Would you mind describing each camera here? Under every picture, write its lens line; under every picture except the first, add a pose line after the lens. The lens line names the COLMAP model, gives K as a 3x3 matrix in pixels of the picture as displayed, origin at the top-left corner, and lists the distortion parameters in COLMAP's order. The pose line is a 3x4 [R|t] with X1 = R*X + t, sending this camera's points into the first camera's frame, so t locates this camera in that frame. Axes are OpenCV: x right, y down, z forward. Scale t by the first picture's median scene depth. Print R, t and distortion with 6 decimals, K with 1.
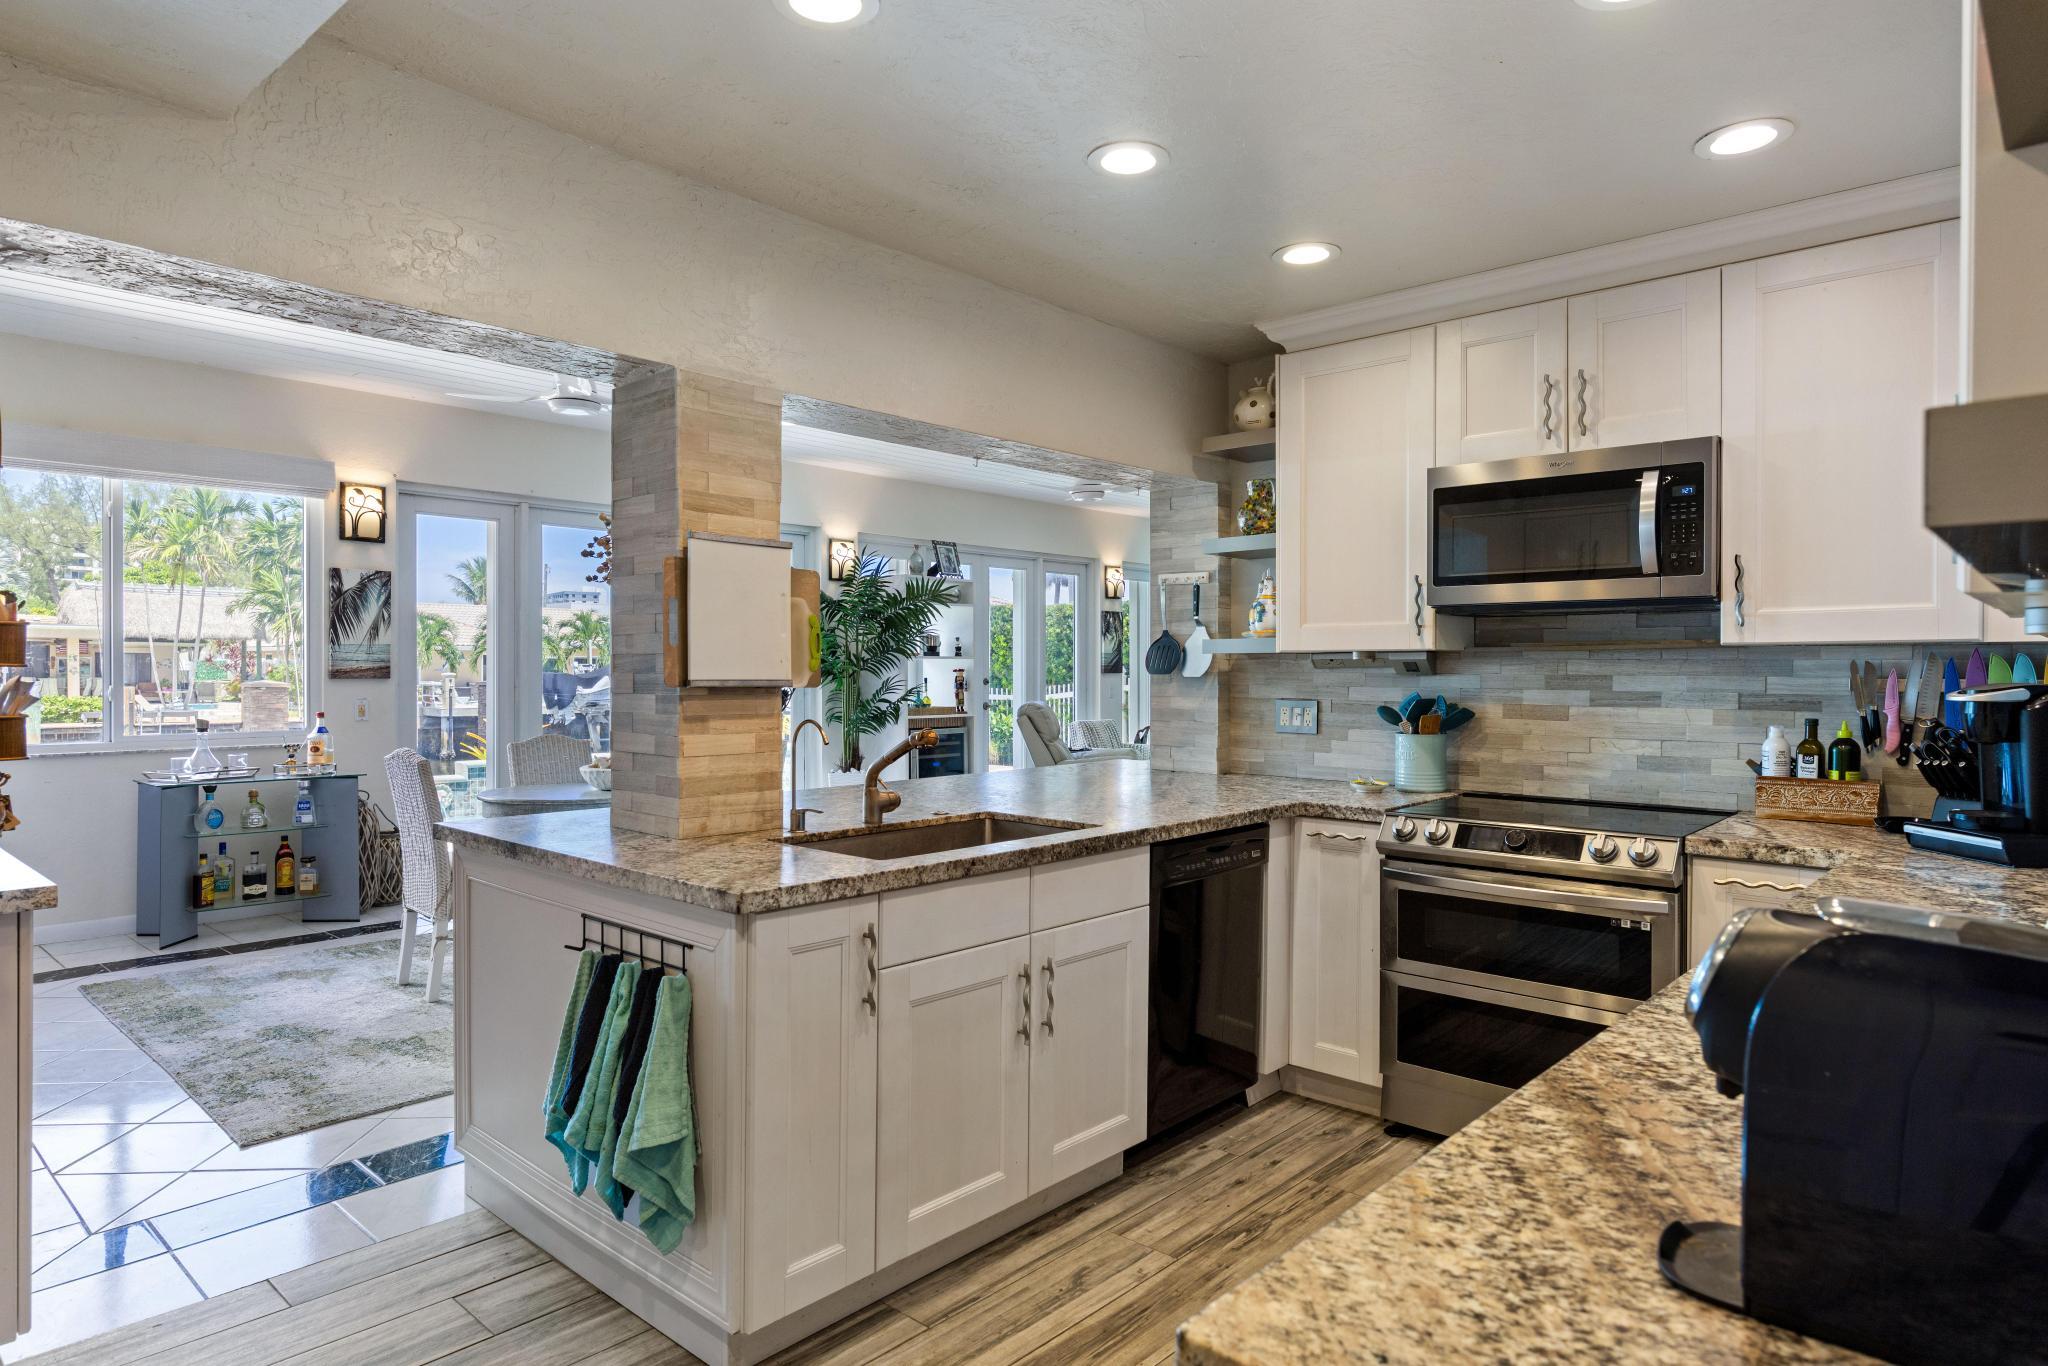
lens RADIAL K [[1157.7, 0, 1069.1], [0, 1157.7, 682.4], [0, 0, 1]] dist [0.003617, -0.001259]
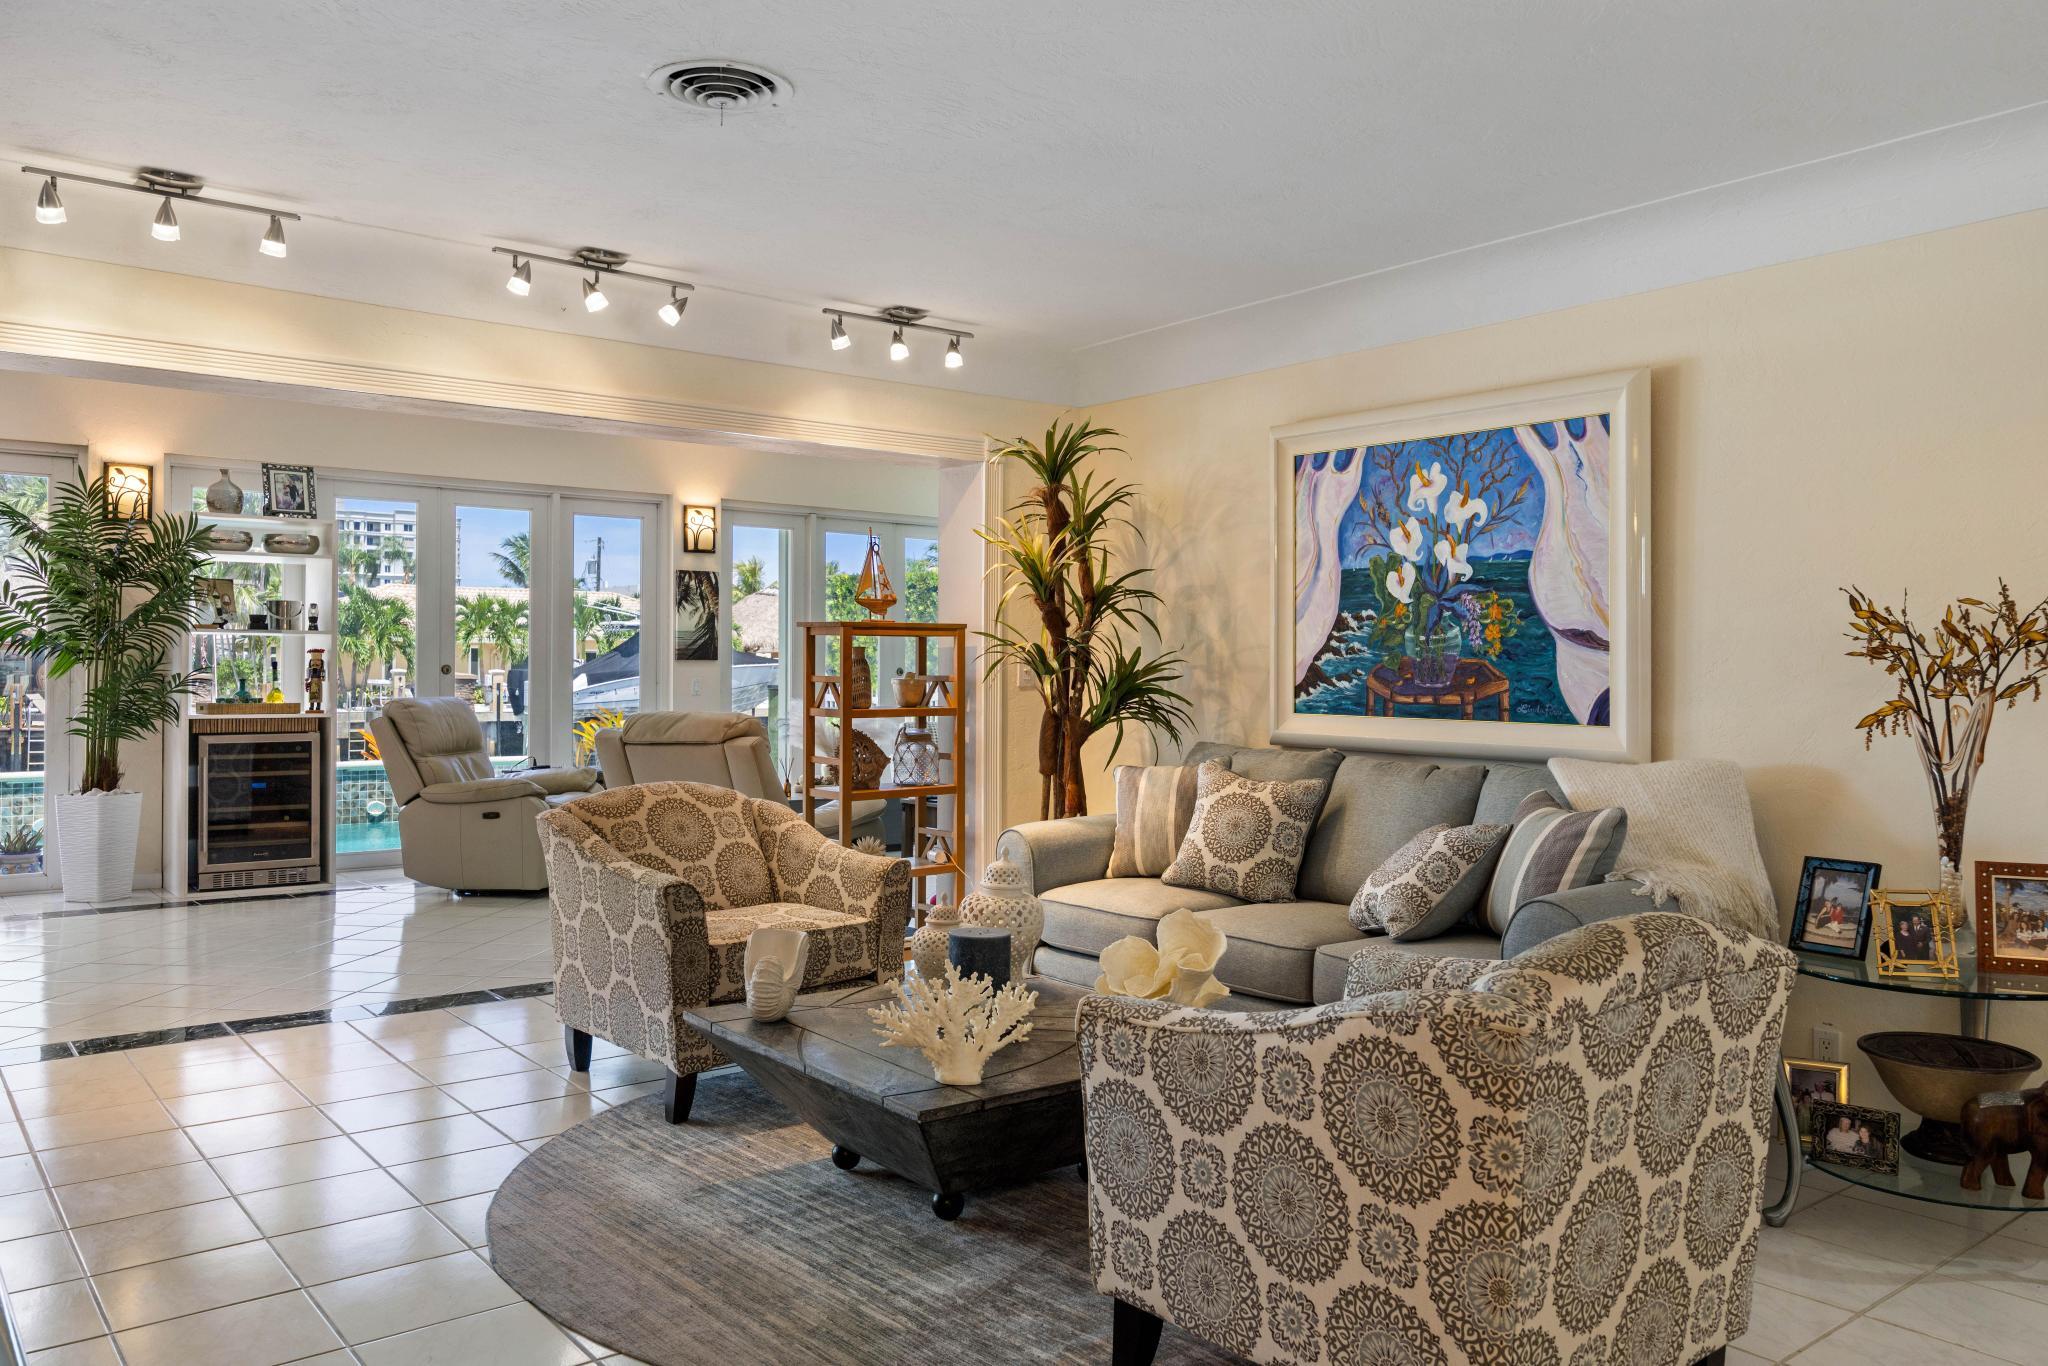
lens RADIAL K [[1497.6, 0, 1094.1], [0, 1497.6, 684.4], [0, 0, 1]] dist [0.028886, -0.002034]
pose [[0.986995, 0.005659, -0.160653, 0.418815], [-0.006139, 0.999978, -0.002488, 0.007525], [0.160635, 0.003442, 0.987008, 0.151099]]
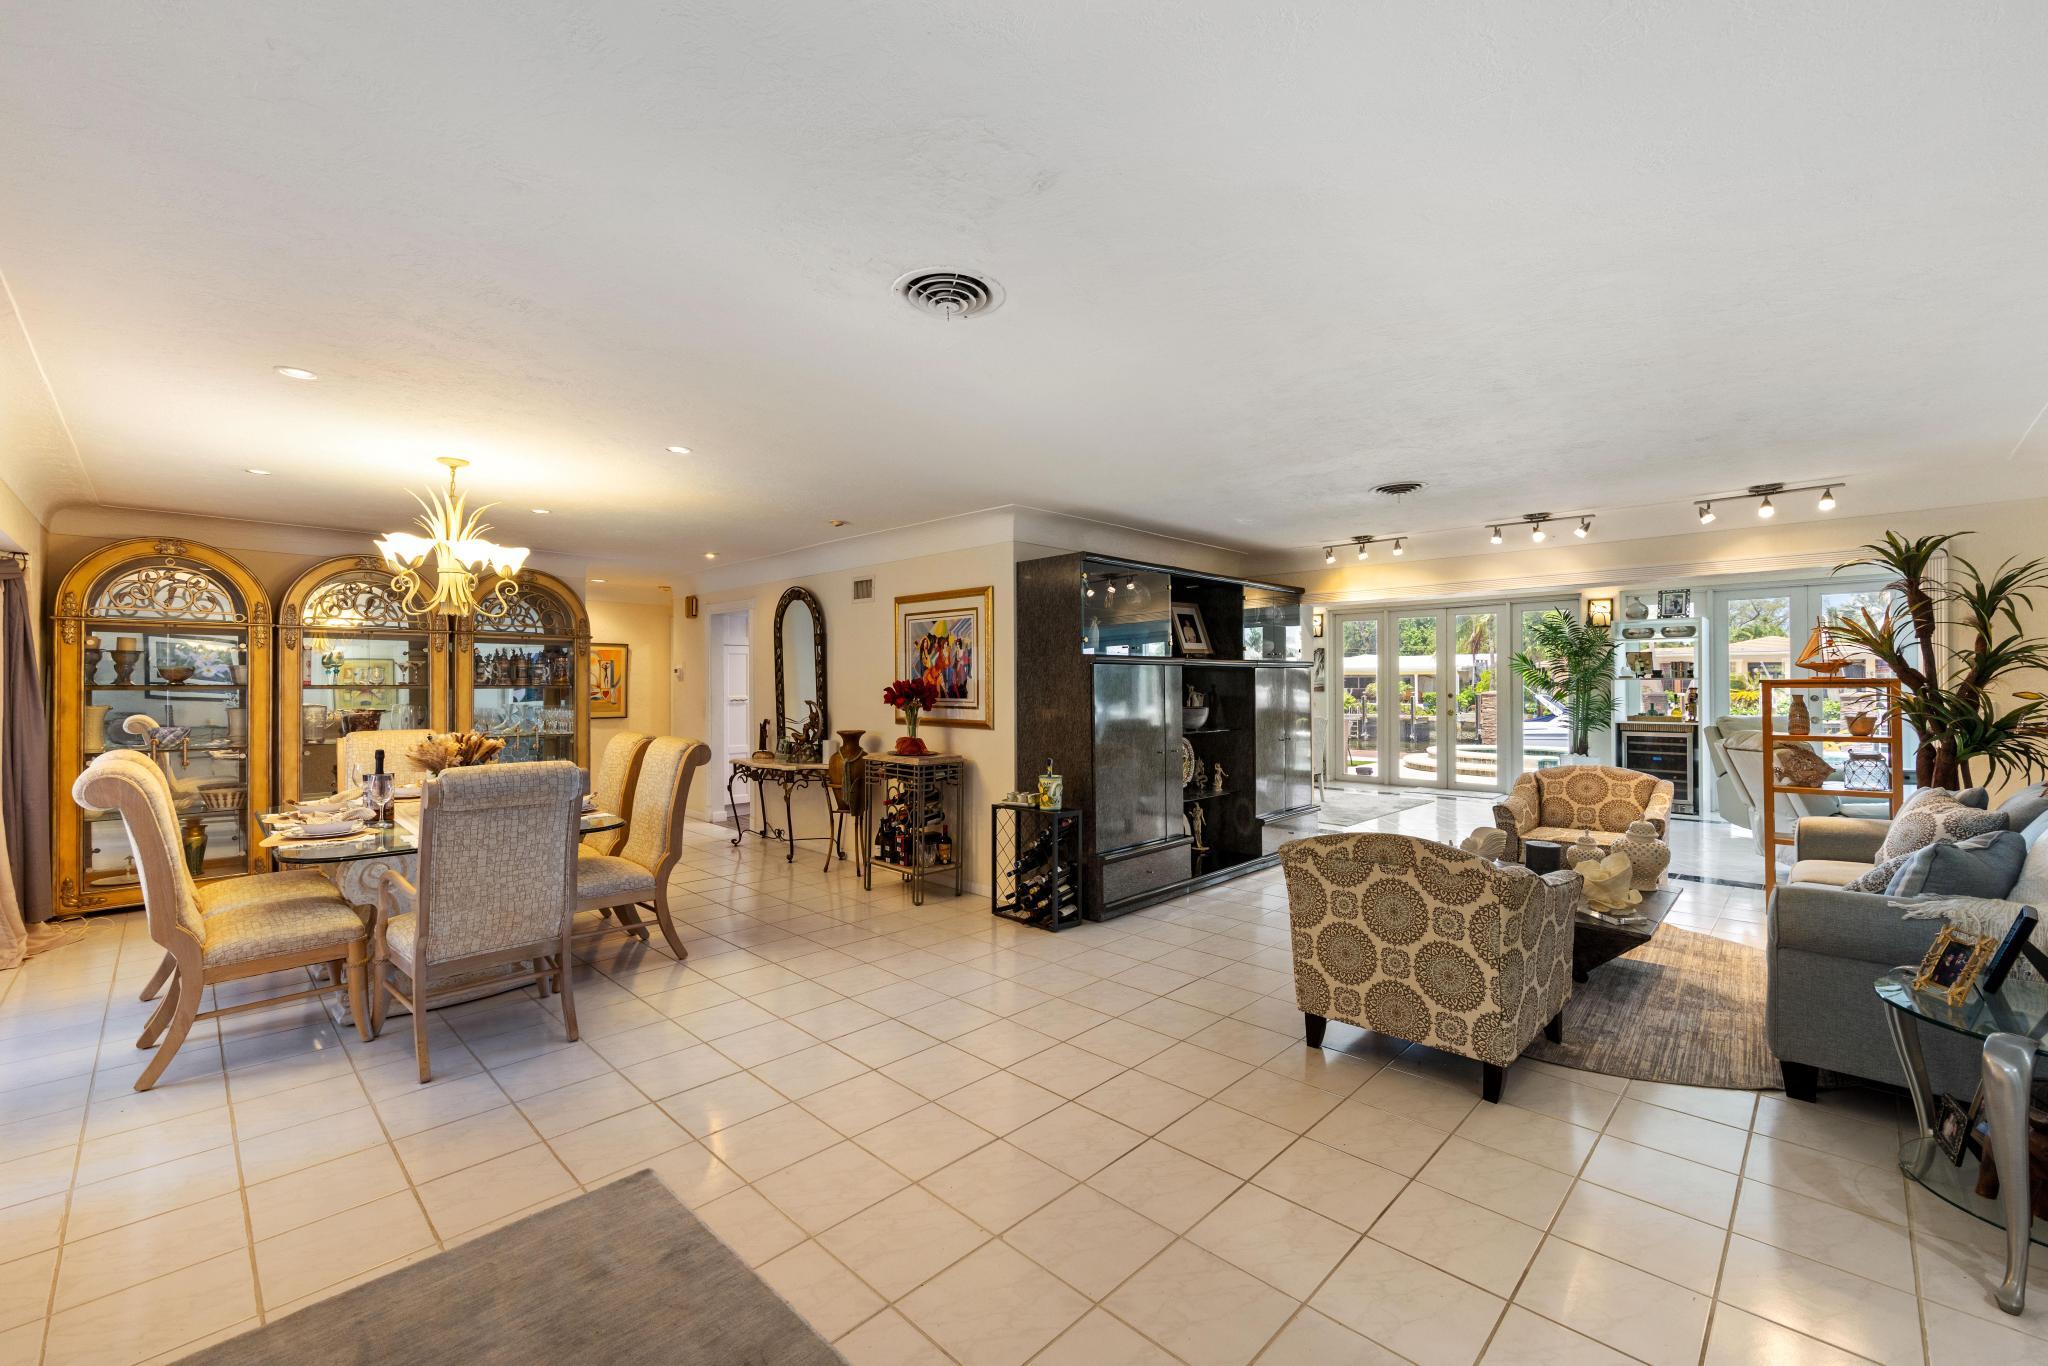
lens RADIAL K [[830.3, 0, 1013.0], [0, 830.3, 683.1], [0, 0, 1]] dist [0.000990, 0.000590]
pose [[-0.049101, 0.000745, -0.998794, 0.998380], [-0.010861, 0.999940, 0.001279, -0.023696], [0.998735, 0.010911, -0.049090, 0.345542]]
